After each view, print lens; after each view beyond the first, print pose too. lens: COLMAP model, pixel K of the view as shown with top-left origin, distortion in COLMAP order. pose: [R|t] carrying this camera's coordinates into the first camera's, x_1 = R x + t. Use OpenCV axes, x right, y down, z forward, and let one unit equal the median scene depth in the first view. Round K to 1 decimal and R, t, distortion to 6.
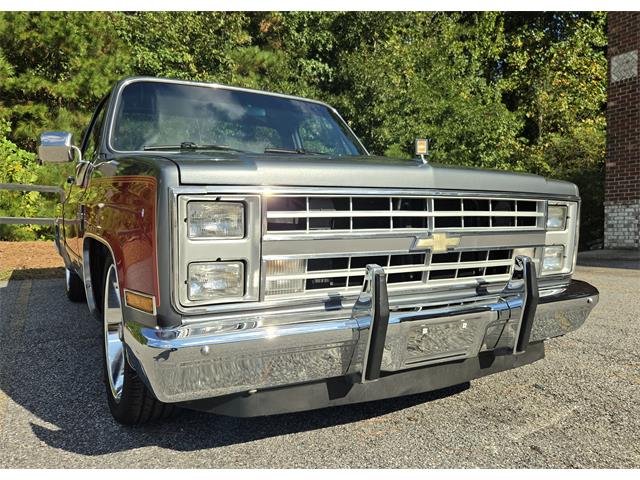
lens RADIAL K [[493.1, 0, 305.8], [0, 493.1, 254.3], [0, 0, 1]] dist [0.080791, -0.081998]
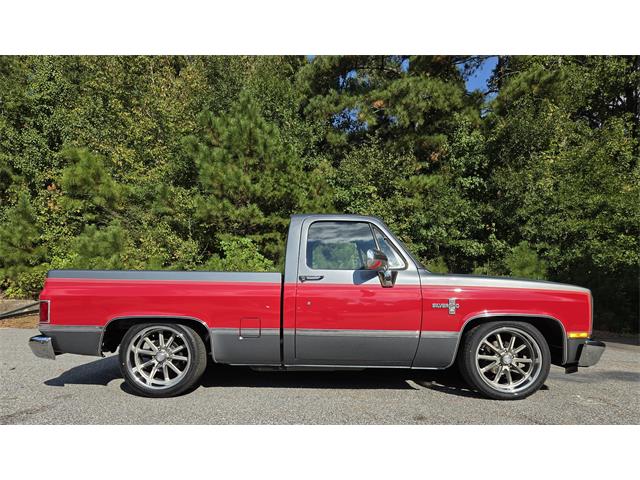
lens RADIAL K [[423.8, 0, 313.7], [0, 423.8, 292.1], [0, 0, 1]] dist [0.068306, -0.050021]
pose [[0.886952, 0.004820, -0.461836, 0.181511], [-0.042762, 0.996507, -0.071725, 0.001058], [0.459878, 0.083365, 0.884060, -0.145448]]
